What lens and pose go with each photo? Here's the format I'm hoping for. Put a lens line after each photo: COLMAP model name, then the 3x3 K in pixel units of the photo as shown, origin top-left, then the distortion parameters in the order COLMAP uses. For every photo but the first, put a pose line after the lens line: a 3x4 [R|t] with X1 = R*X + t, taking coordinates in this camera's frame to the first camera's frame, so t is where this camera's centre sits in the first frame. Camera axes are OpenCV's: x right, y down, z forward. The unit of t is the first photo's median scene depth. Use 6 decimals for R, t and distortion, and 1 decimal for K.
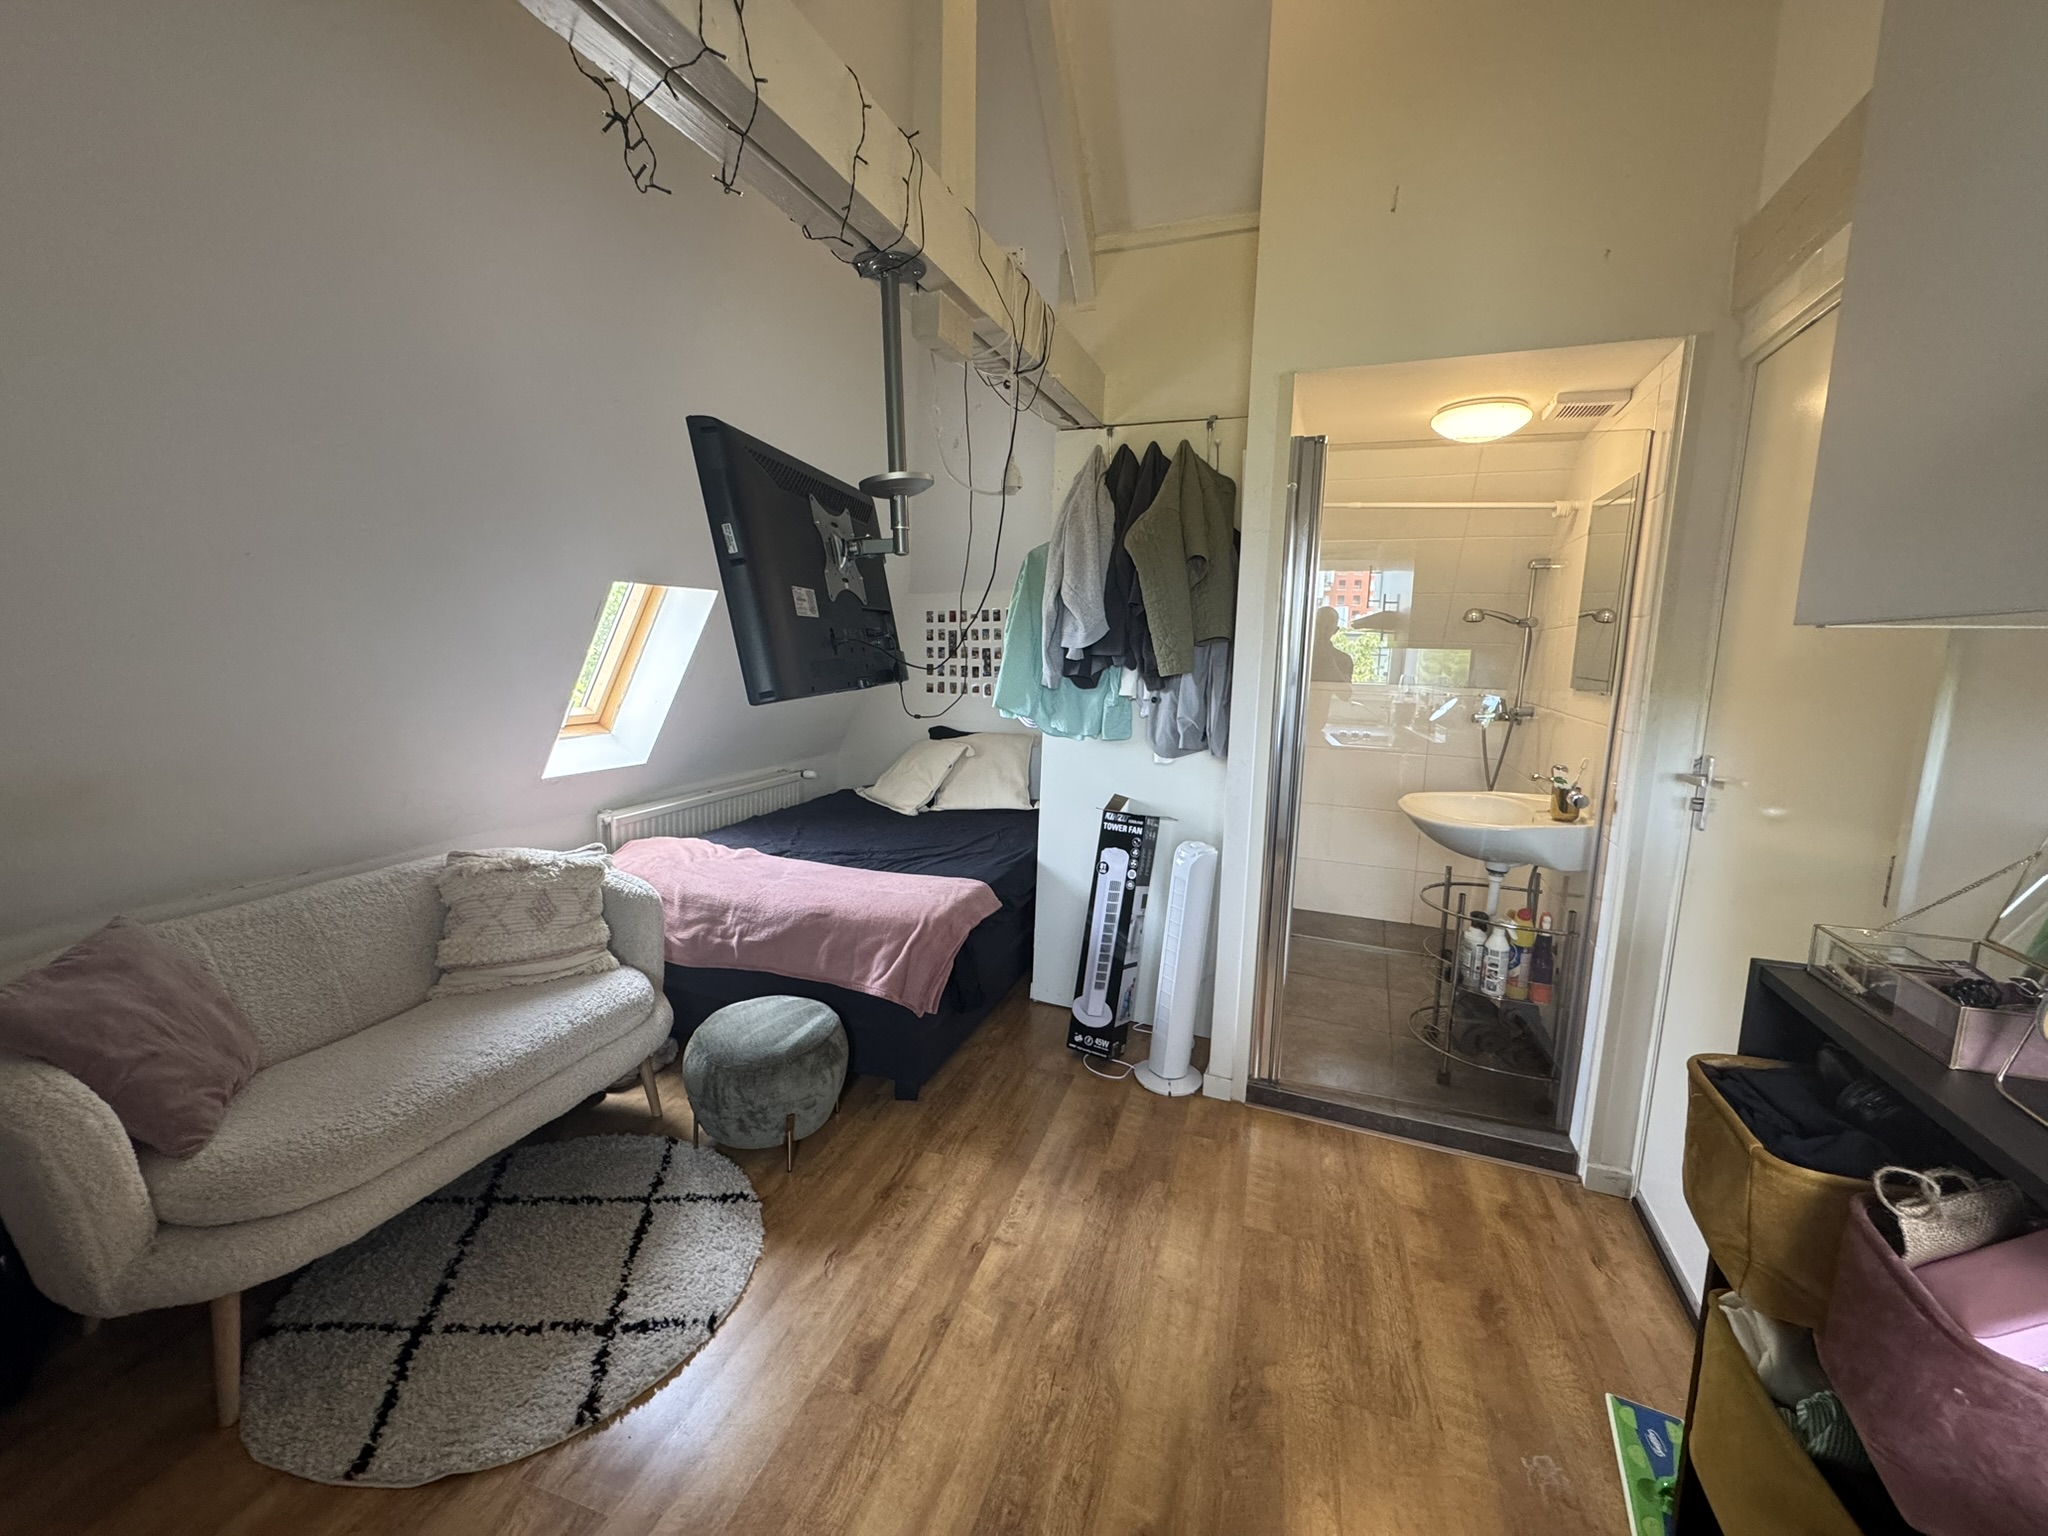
lens RADIAL K [[818.6, 0, 1026.2], [0, 818.6, 768.1], [0, 0, 1]] dist [0.002801, -0.000077]
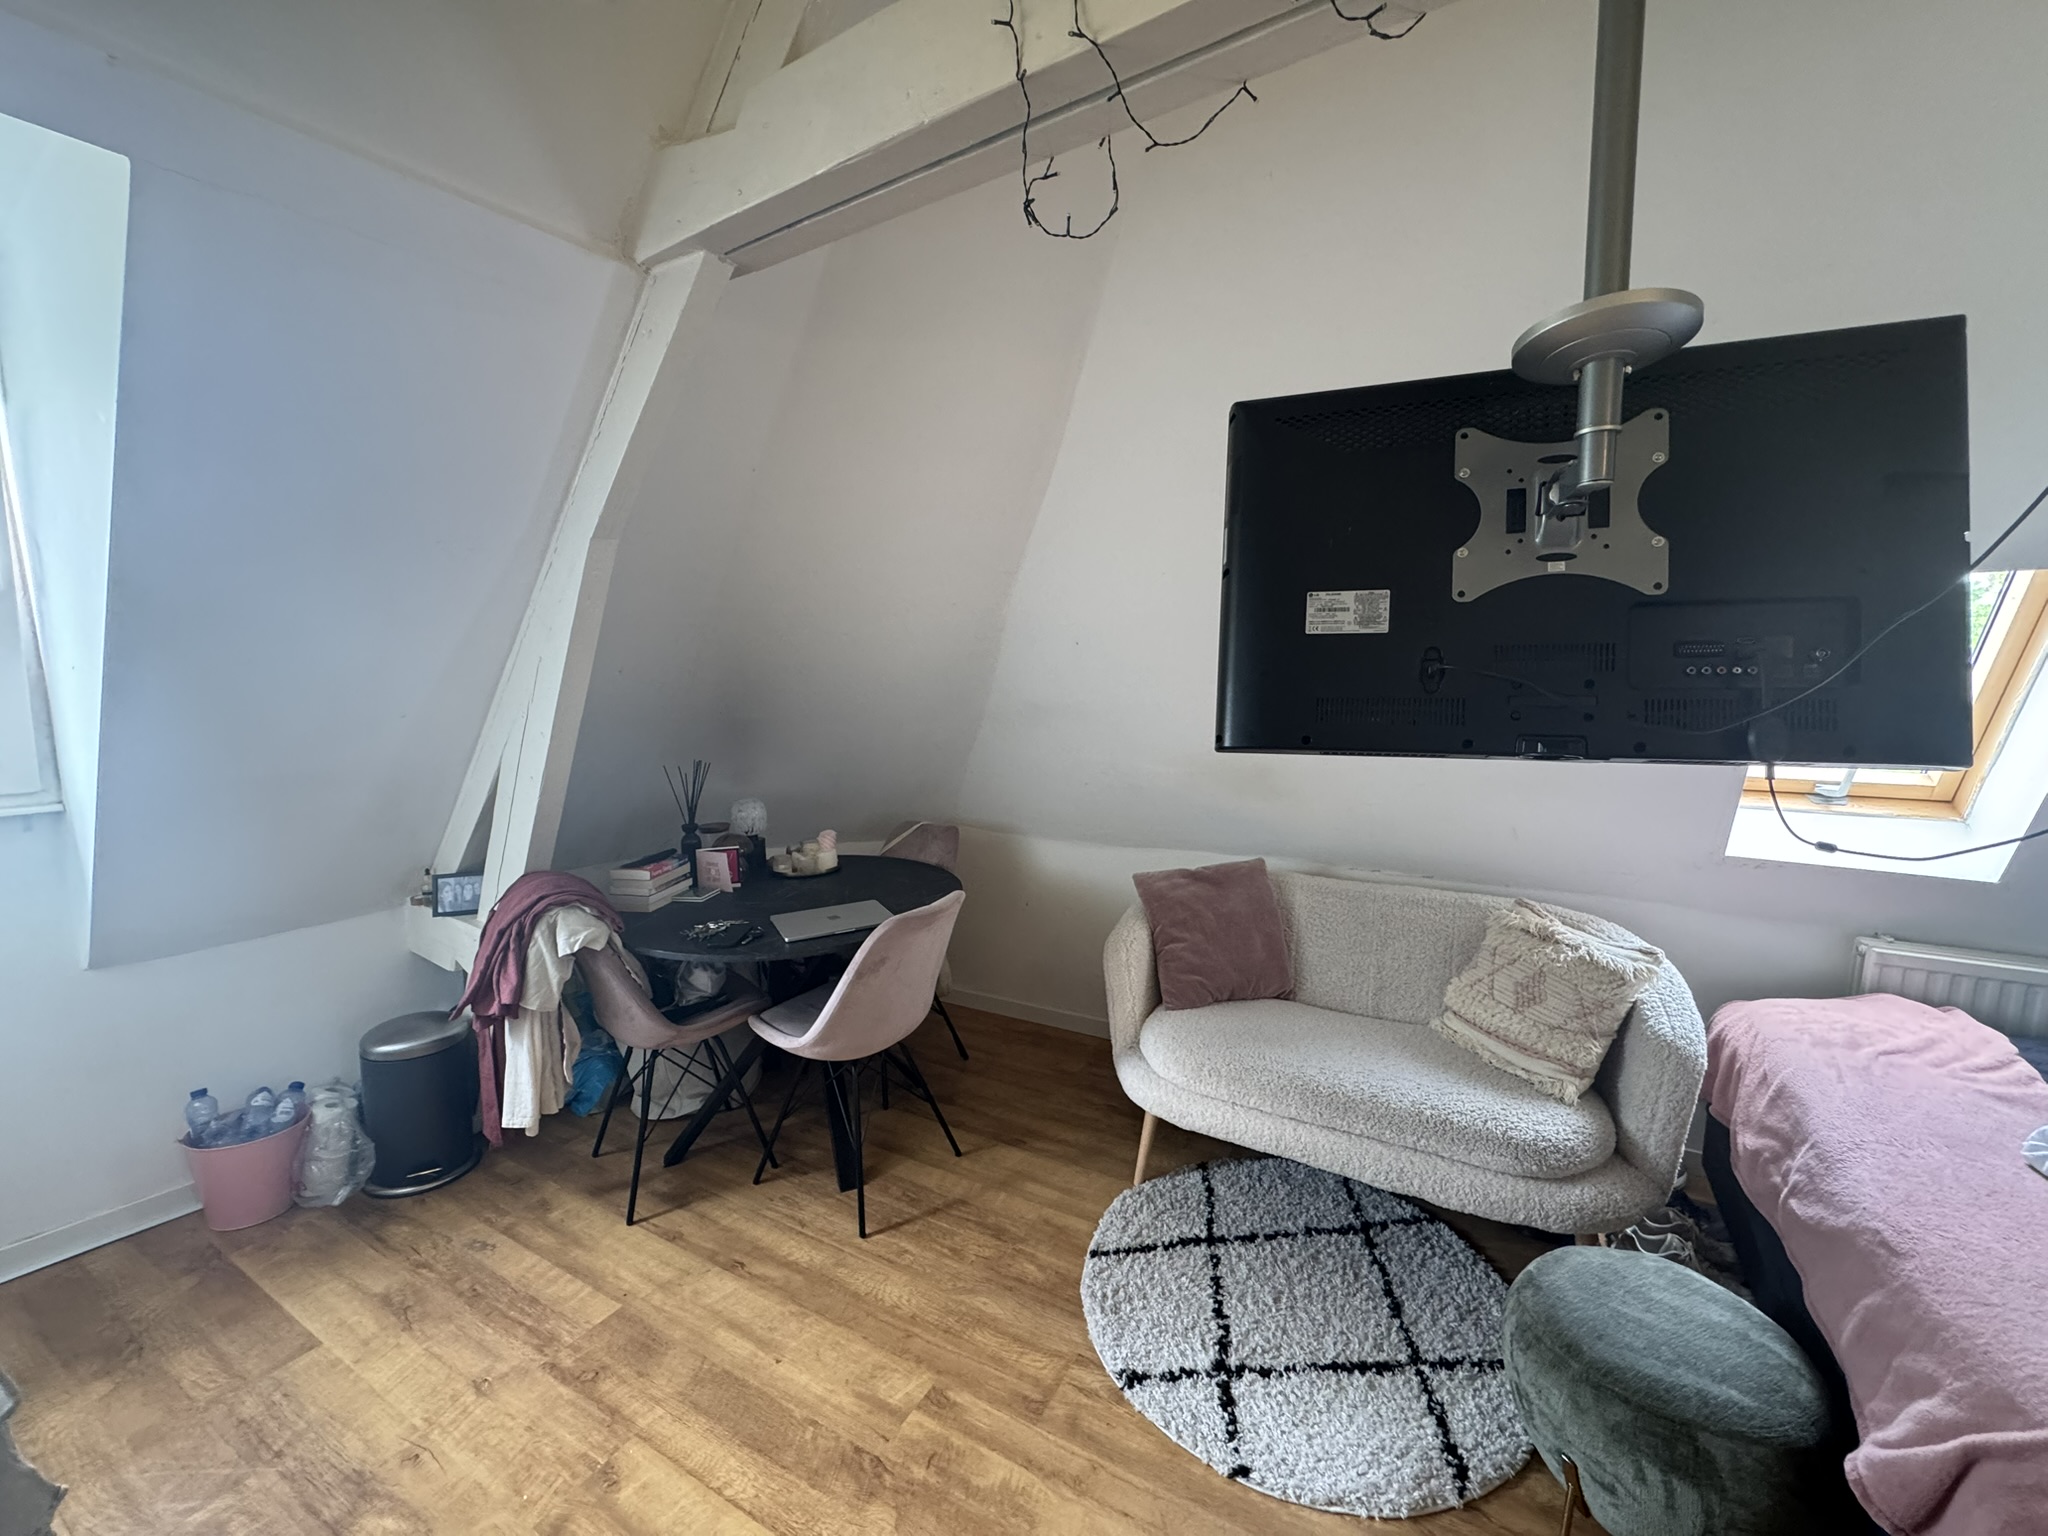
lens RADIAL K [[818.6, 0, 1030.2], [0, 818.6, 767.2], [0, 0, 1]] dist [0.002801, -0.000077]
pose [[-0.198990, 0.103110, -0.974562, 0.384917], [-0.144493, 0.980494, 0.133241, -0.112174], [0.969291, 0.167331, -0.180210, 0.768210]]
